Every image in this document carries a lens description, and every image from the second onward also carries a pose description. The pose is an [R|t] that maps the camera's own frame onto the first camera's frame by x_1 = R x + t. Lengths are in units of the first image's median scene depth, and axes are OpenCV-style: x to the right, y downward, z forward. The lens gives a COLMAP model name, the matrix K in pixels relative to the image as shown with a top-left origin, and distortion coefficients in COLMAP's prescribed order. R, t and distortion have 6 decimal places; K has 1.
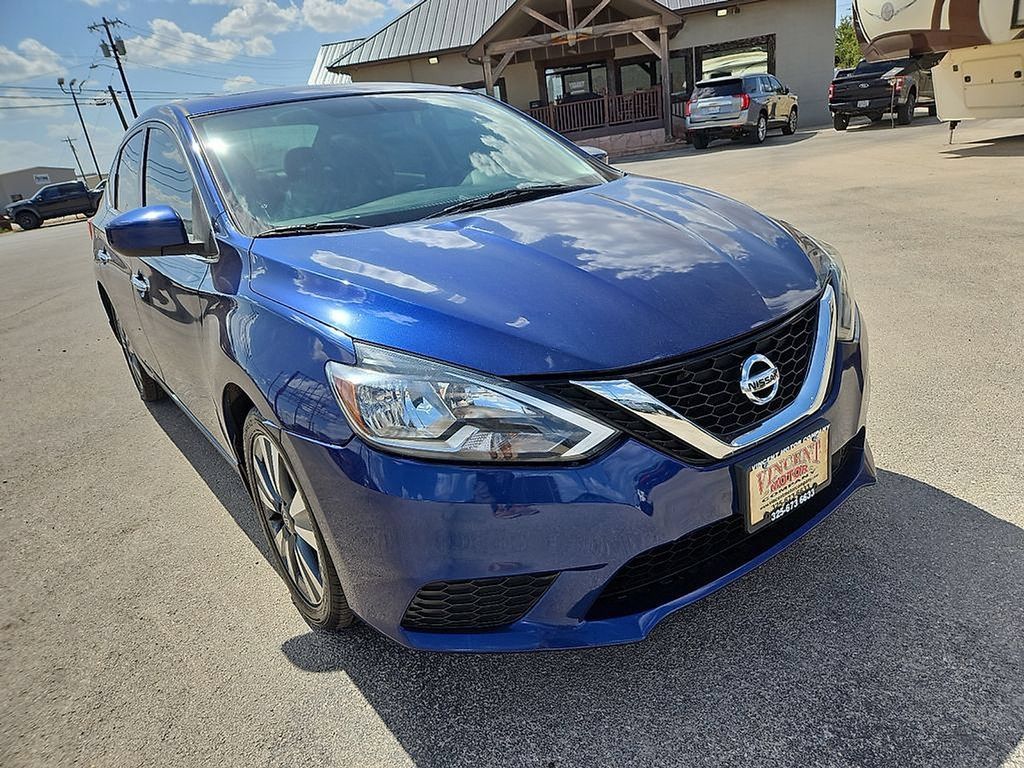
lens RADIAL K [[713.5, 0, 513.0], [0, 713.5, 394.5], [0, 0, 1]] dist [0.063200, -0.052360]
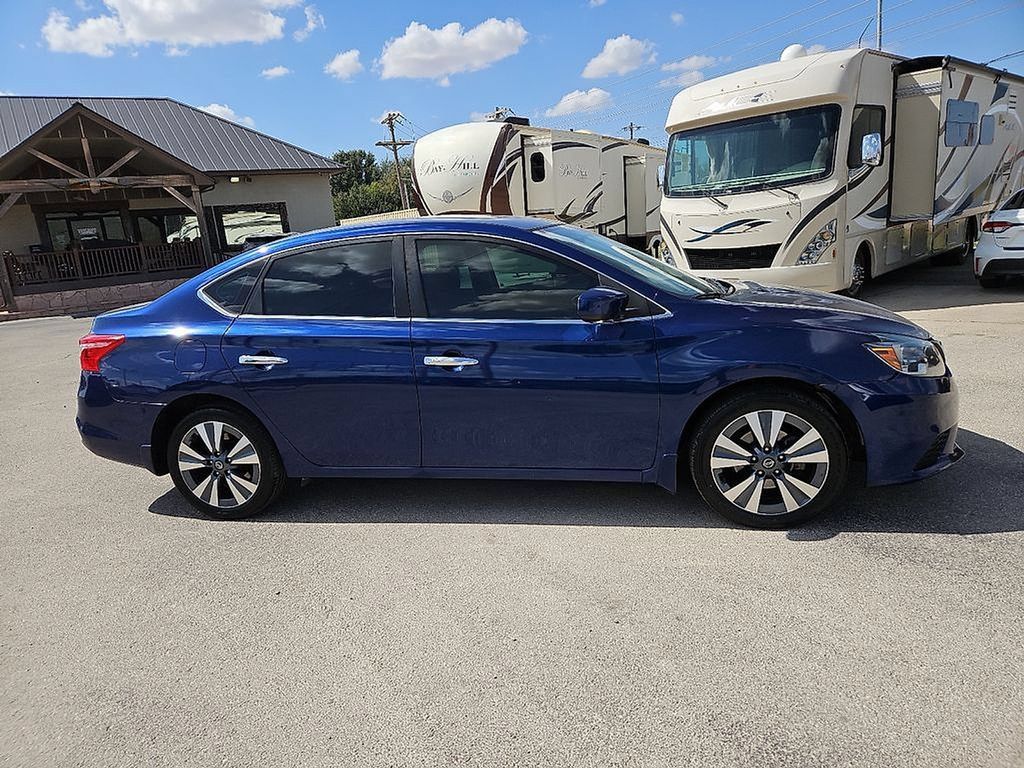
lens RADIAL K [[705.1, 0, 504.3], [0, 705.1, 387.6], [0, 0, 1]] dist [0.072625, -0.070995]
pose [[0.742708, -0.086152, 0.664050, -0.171507], [0.222897, 0.966942, -0.123851, 0.007060], [-0.631428, 0.240000, 0.737359, 0.014815]]
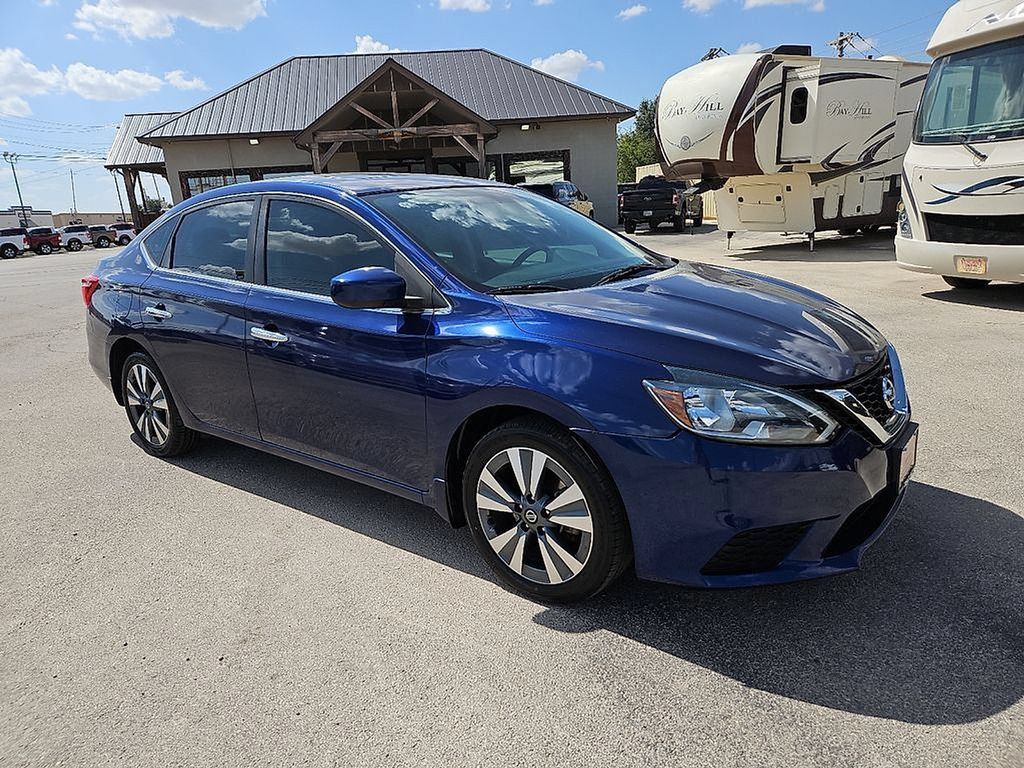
lens RADIAL K [[702.0, 0, 496.0], [0, 702.0, 400.0], [0, 0, 1]] dist [0.071706, -0.067980]
pose [[0.962784, -0.006509, 0.270193, -0.066241], [0.033822, 0.994753, -0.096554, 0.008427], [-0.268147, 0.102099, 0.957952, -0.015825]]
